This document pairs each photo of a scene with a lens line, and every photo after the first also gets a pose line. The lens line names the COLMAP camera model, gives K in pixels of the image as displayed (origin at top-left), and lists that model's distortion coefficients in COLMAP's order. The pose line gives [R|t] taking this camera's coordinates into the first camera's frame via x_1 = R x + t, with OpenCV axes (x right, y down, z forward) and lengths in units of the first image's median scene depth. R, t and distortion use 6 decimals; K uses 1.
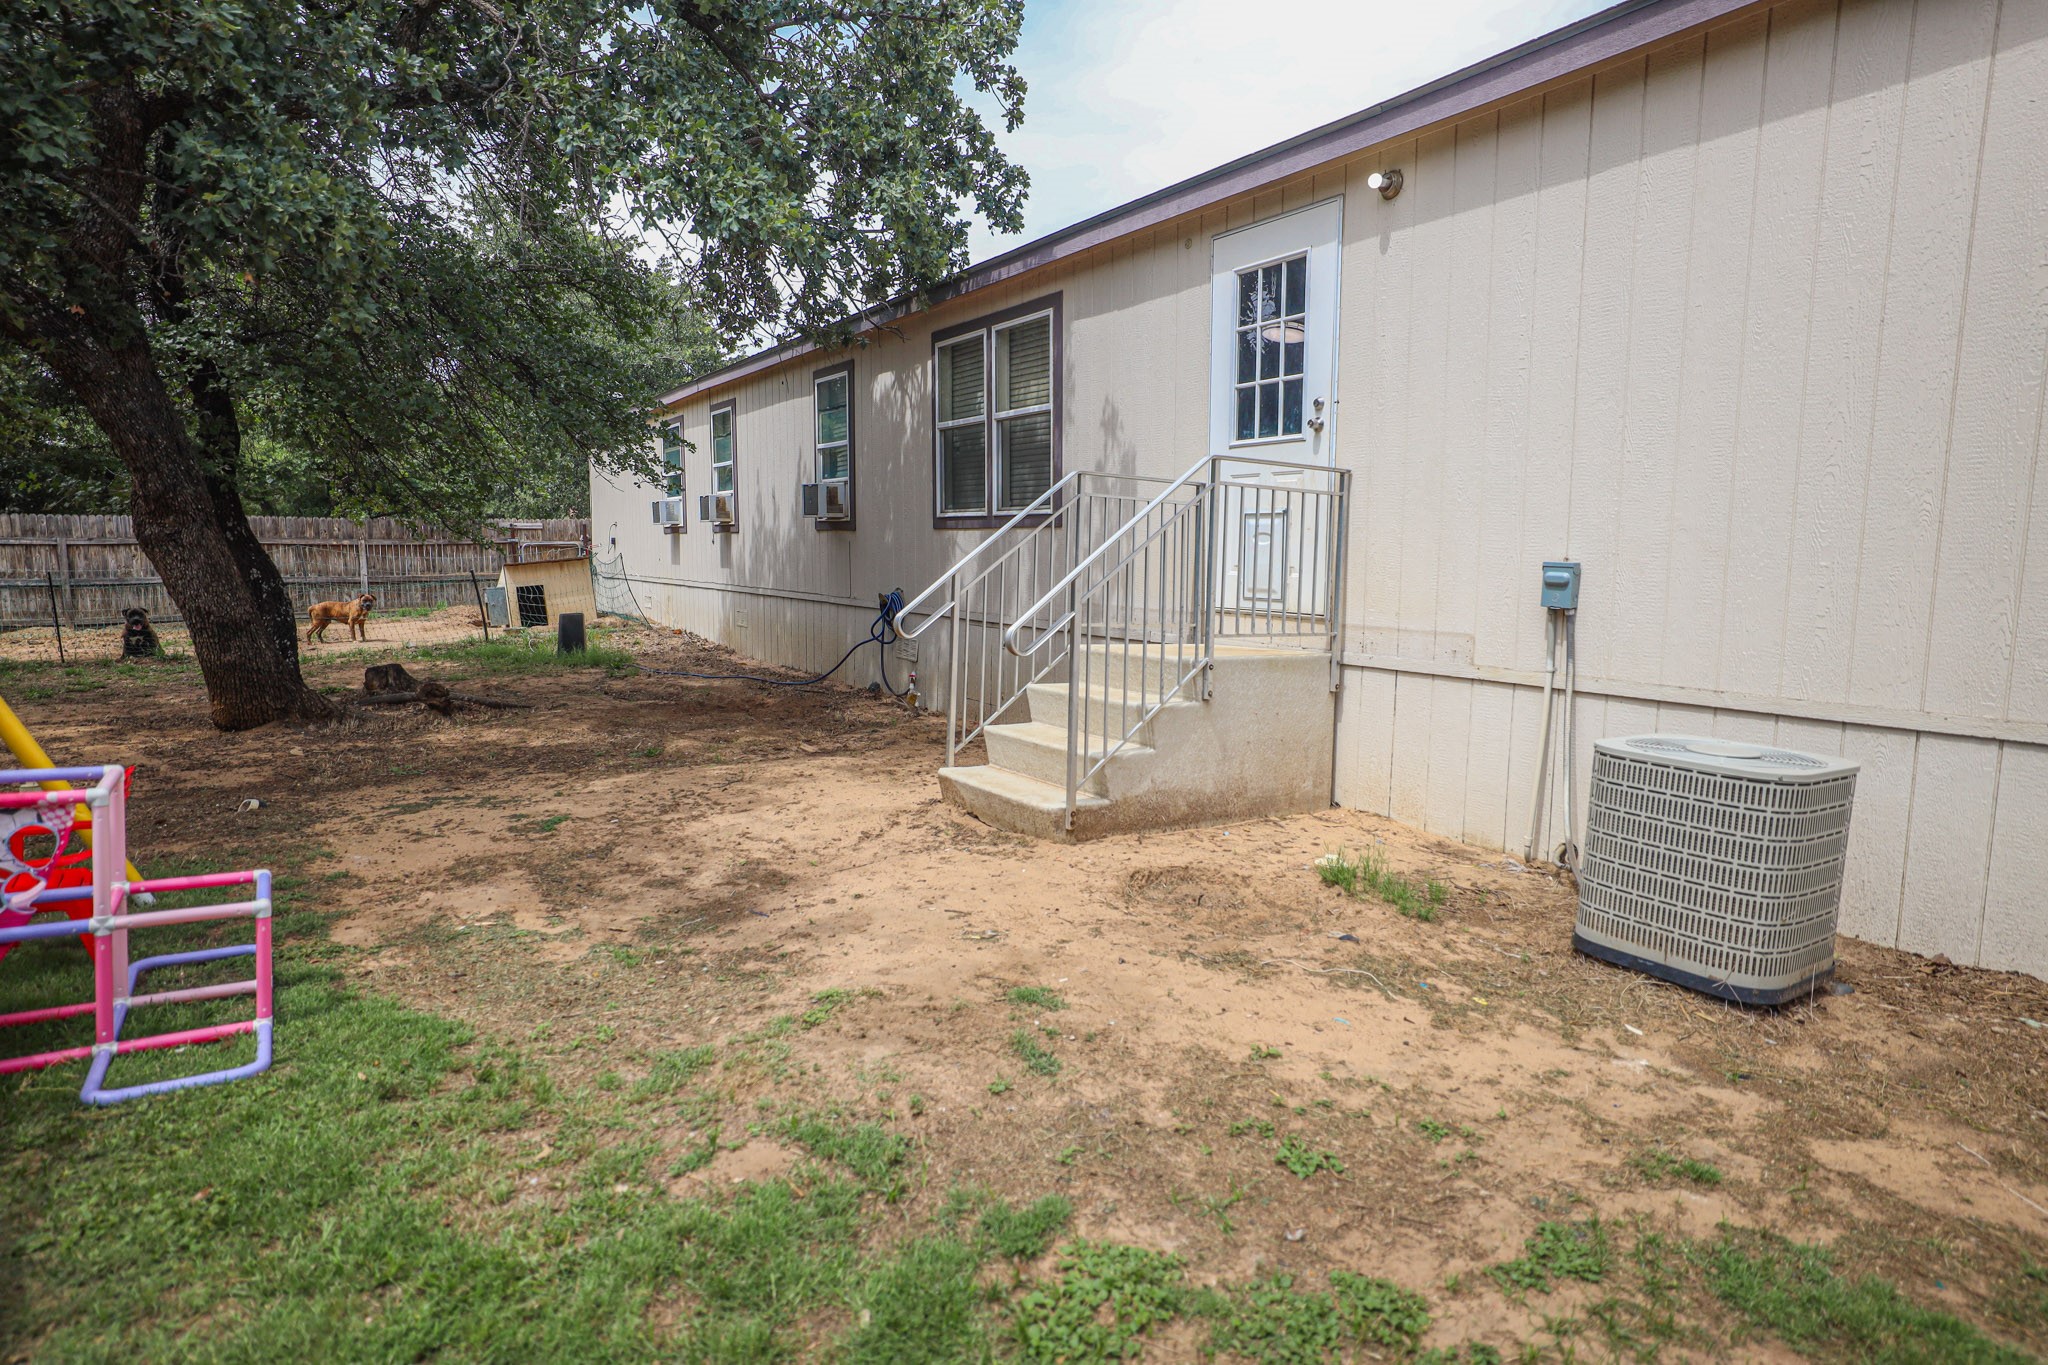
lens RADIAL K [[1096.5, 0, 1022.1], [0, 1096.5, 671.8], [0, 0, 1]] dist [-0.013068, 0.000863]
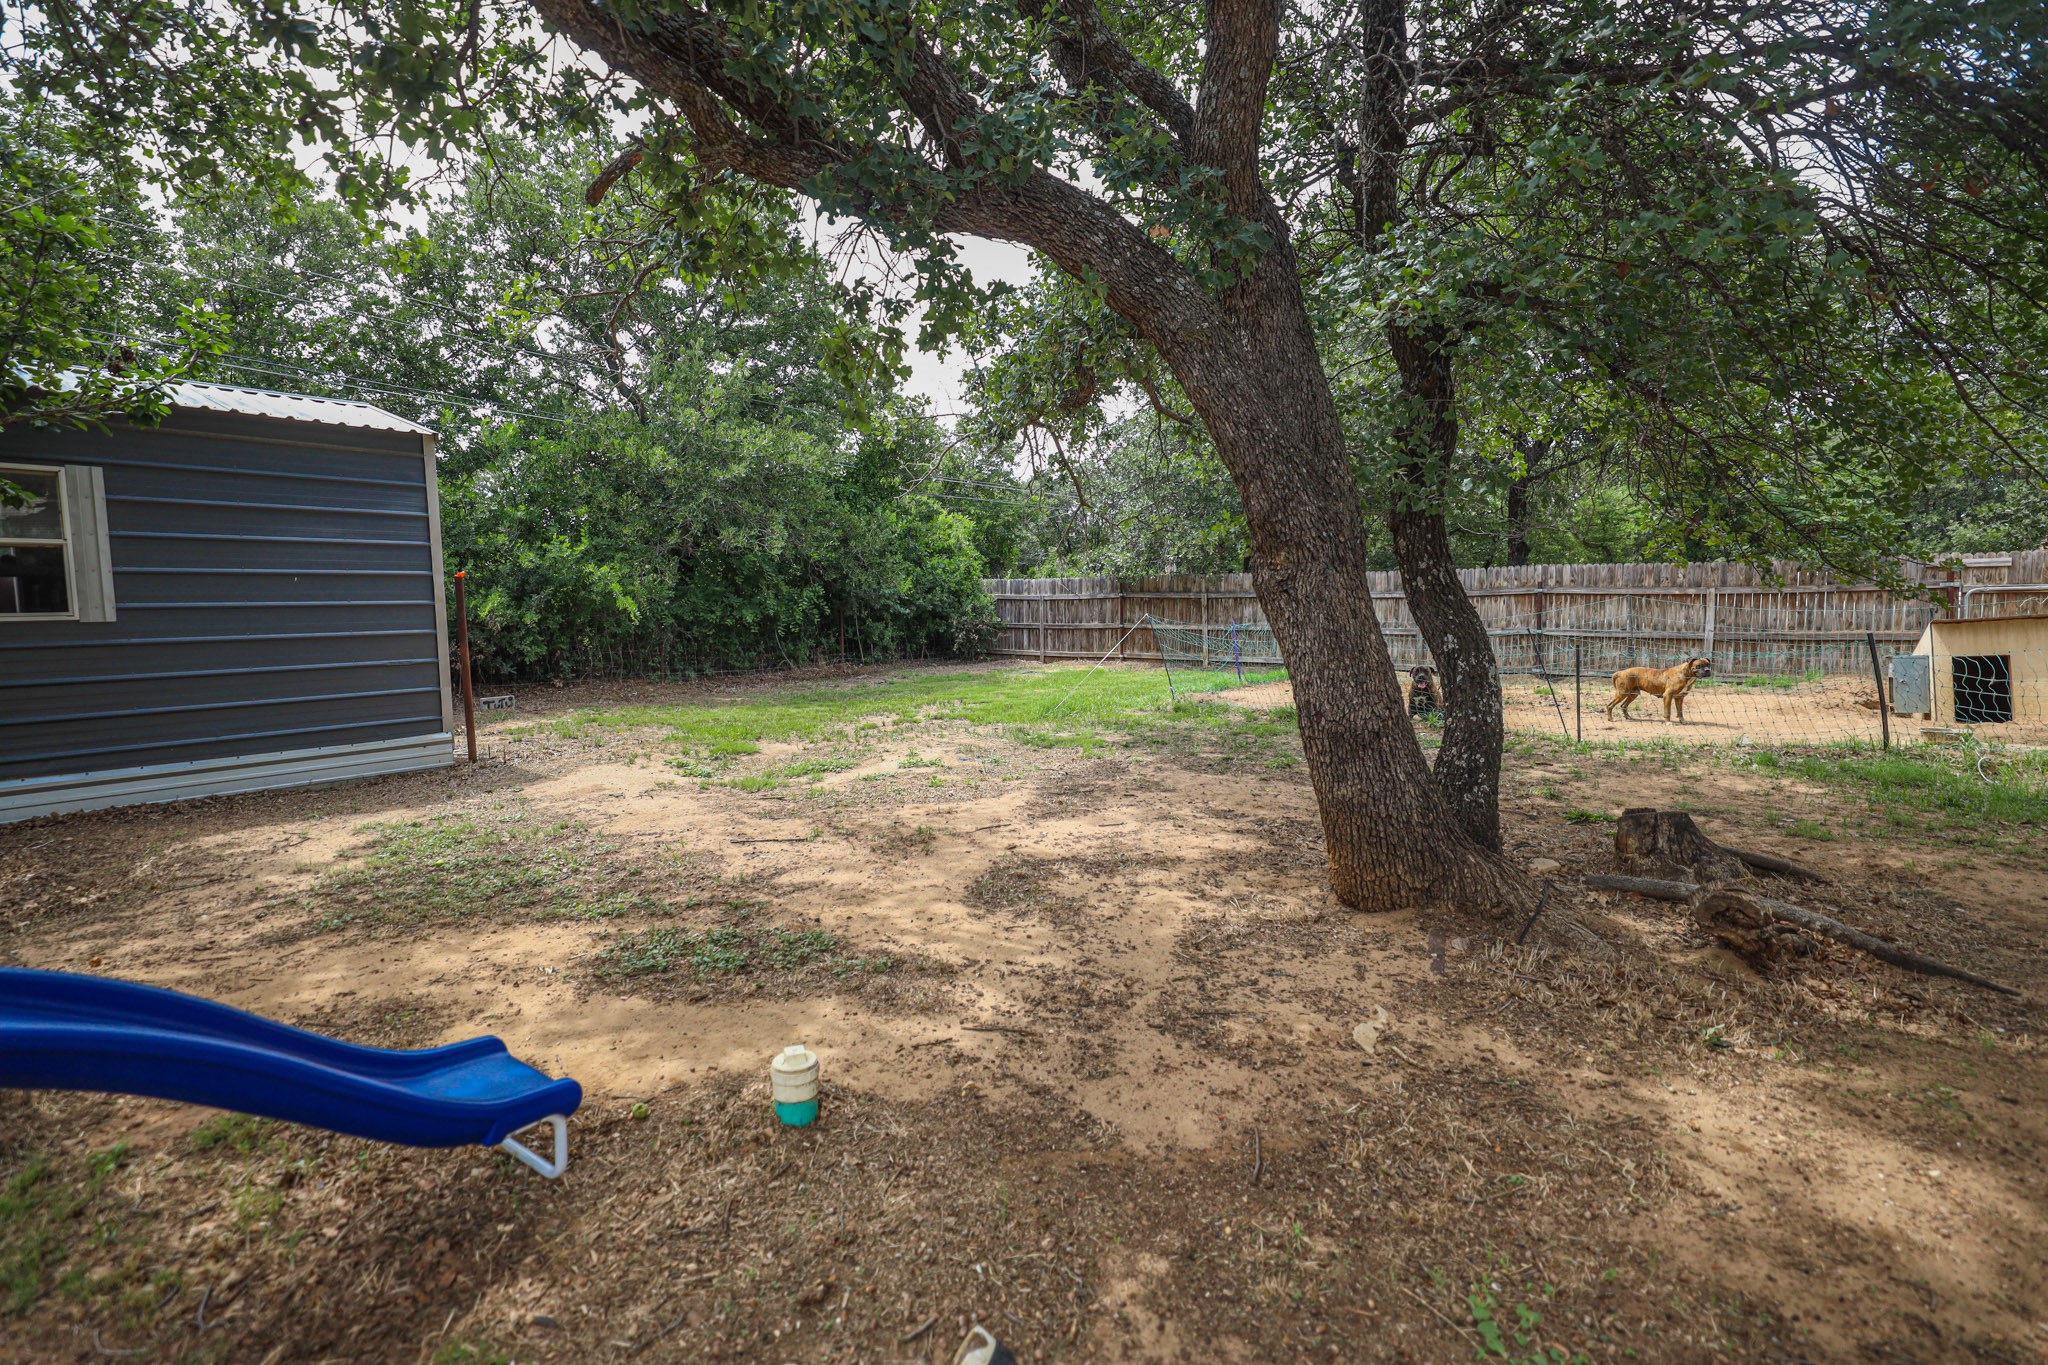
lens RADIAL K [[901.0, 0, 1012.8], [0, 901.0, 674.5], [0, 0, 1]] dist [-0.047655, 0.017796]
pose [[0.325627, 0.067852, -0.943060, -0.160848], [-0.093580, 0.994837, 0.039265, -0.036074], [0.940856, 0.075466, 0.330296, 0.318247]]
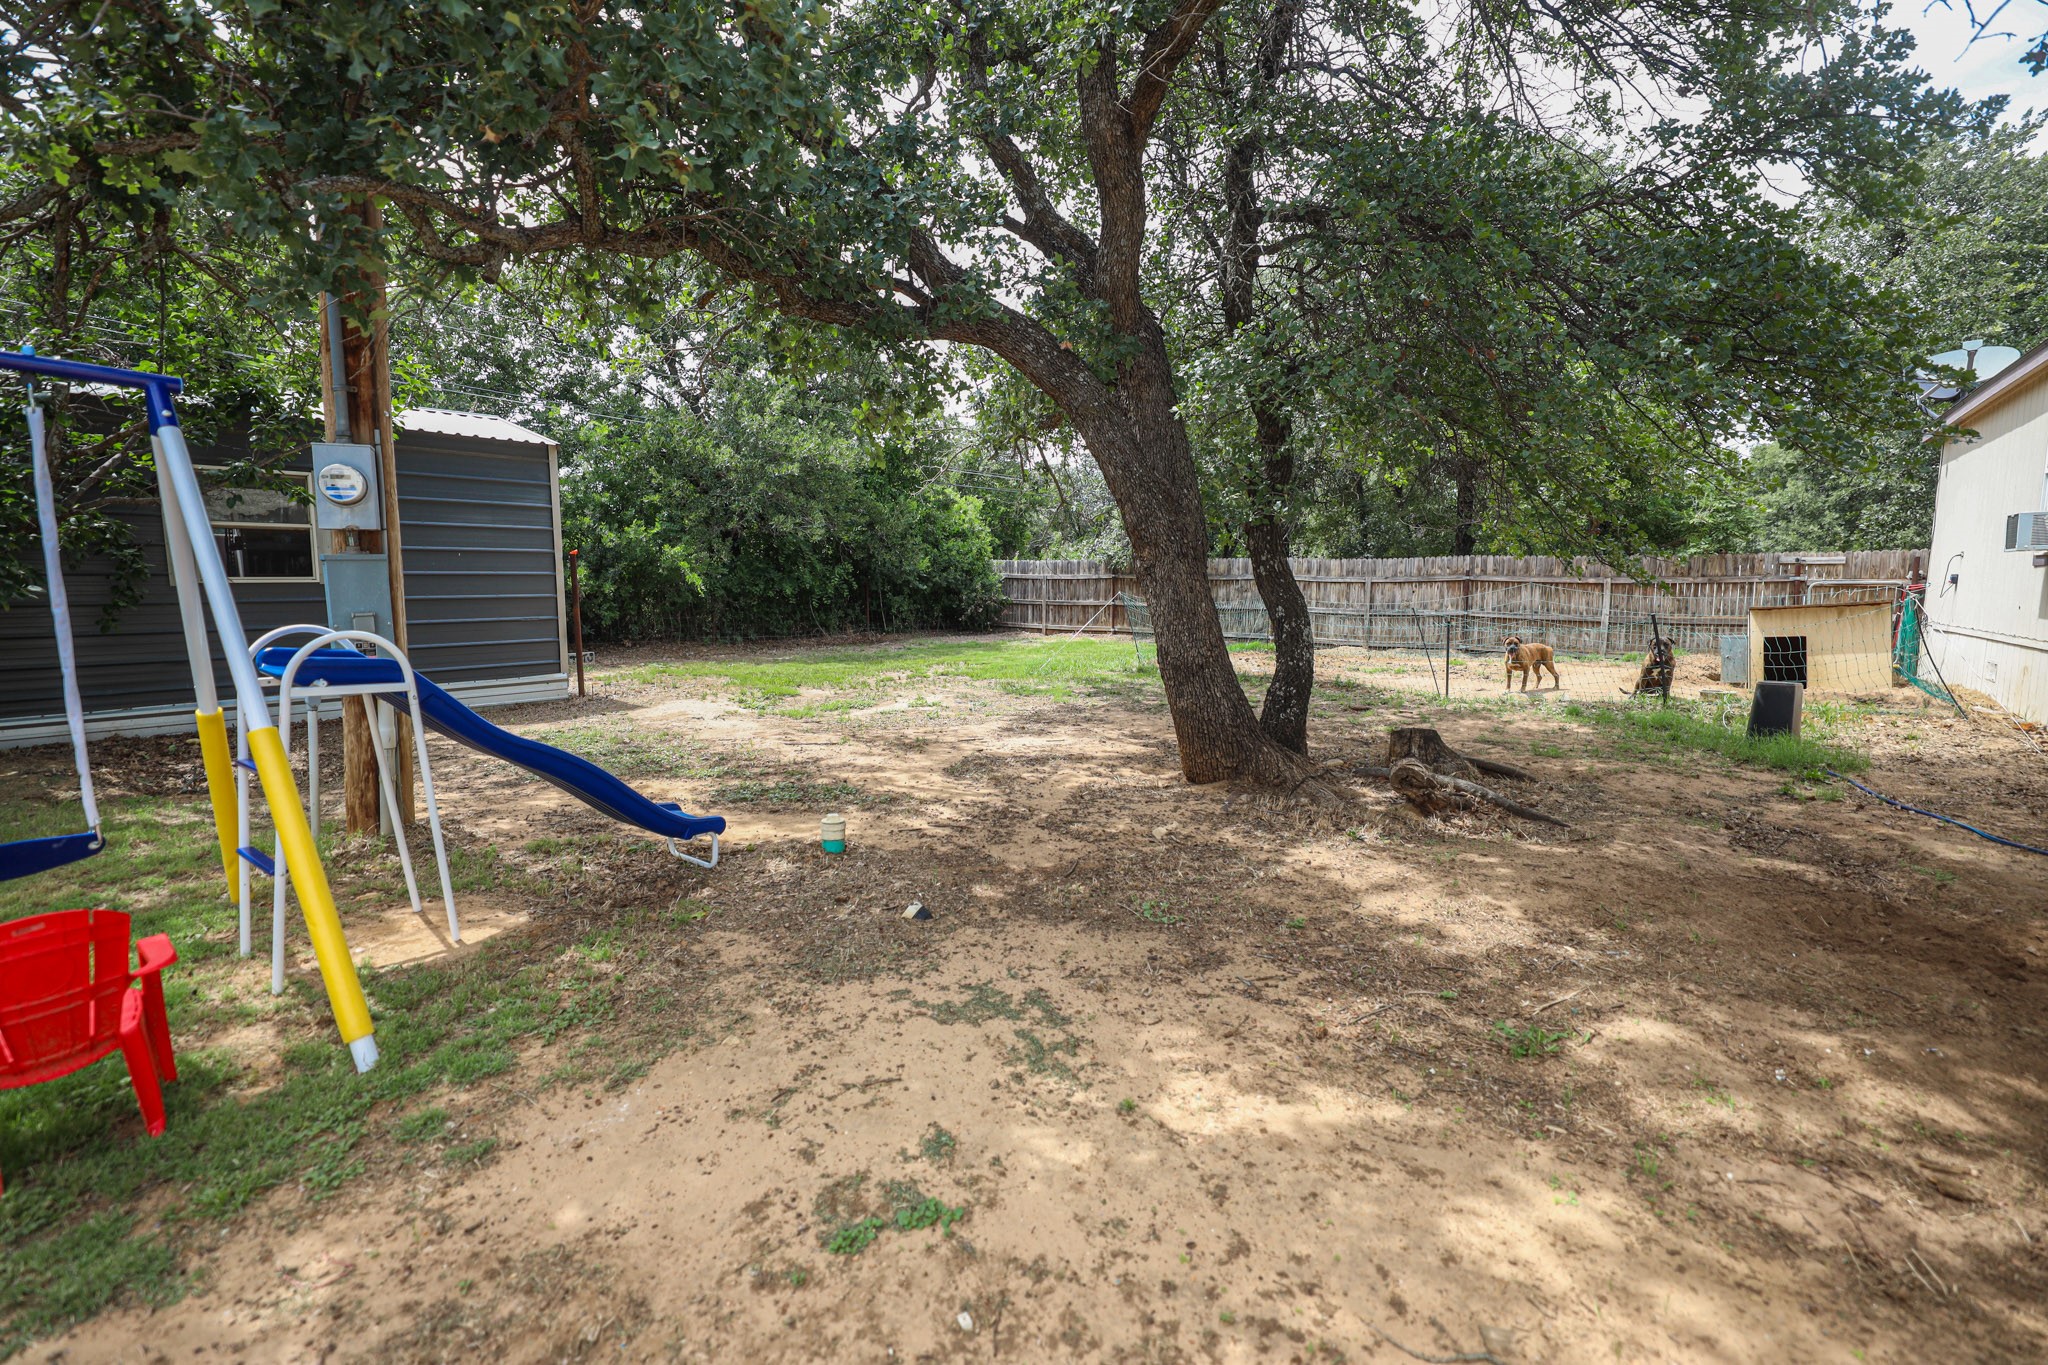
lens RADIAL K [[878.8, 0, 1014.0], [0, 878.8, 674.3], [0, 0, 1]] dist [-0.050727, 0.019885]
pose [[0.301729, 0.097192, -0.948427, -0.039117], [-0.110124, 0.991685, 0.066590, -0.032693], [0.947012, 0.084353, 0.309923, 0.303282]]
